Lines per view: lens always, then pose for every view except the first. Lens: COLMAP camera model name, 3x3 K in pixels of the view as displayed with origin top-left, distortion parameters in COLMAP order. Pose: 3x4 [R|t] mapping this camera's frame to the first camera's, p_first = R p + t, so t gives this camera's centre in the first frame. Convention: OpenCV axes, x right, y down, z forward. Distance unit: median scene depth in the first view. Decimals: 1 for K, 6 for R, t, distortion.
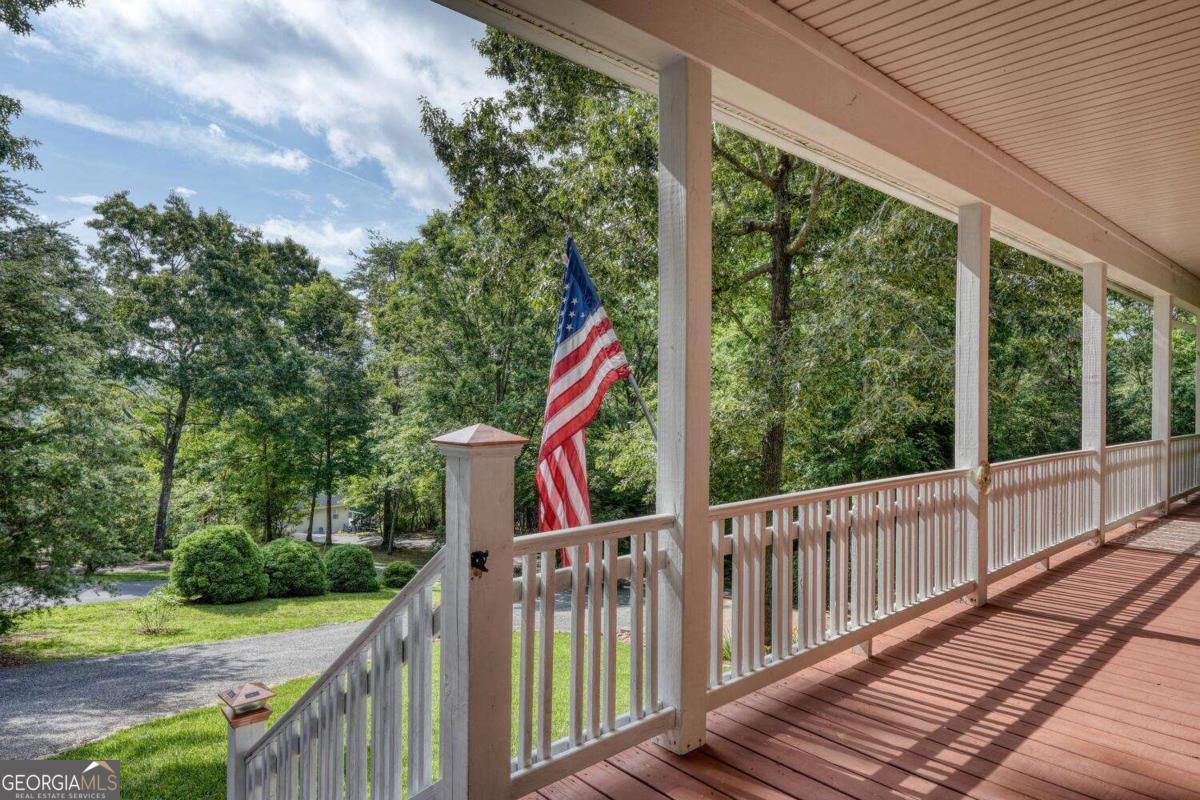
lens RADIAL K [[702.0, 0, 600.0], [0, 702.0, 400.0], [0, 0, 1]] dist [-0.003356, -0.000094]
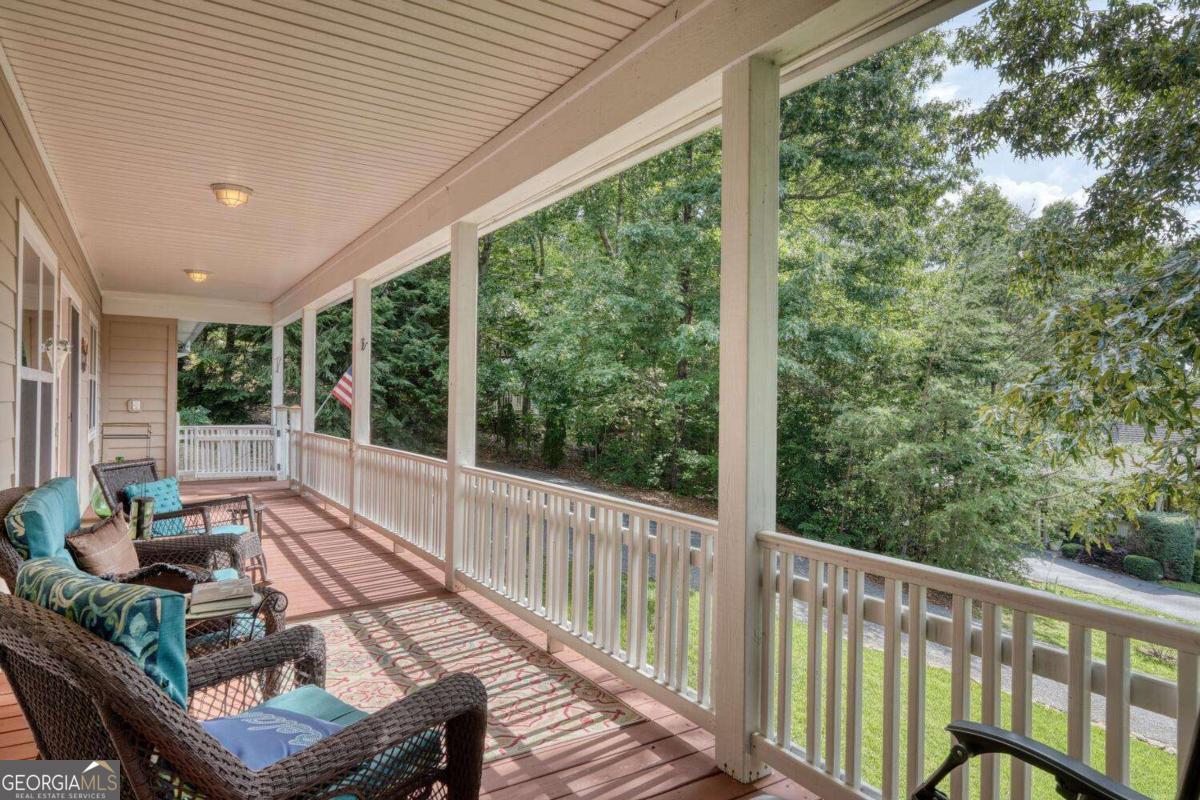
lens RADIAL K [[702.0, 0, 600.0], [0, 702.0, 400.0], [0, 0, 1]] dist [-0.003356, -0.000094]
pose [[-0.156319, -0.001110, -0.987706, 1.772149], [0.002872, 0.999995, -0.001579, -0.009339], [0.987703, -0.003084, -0.156315, 1.556423]]
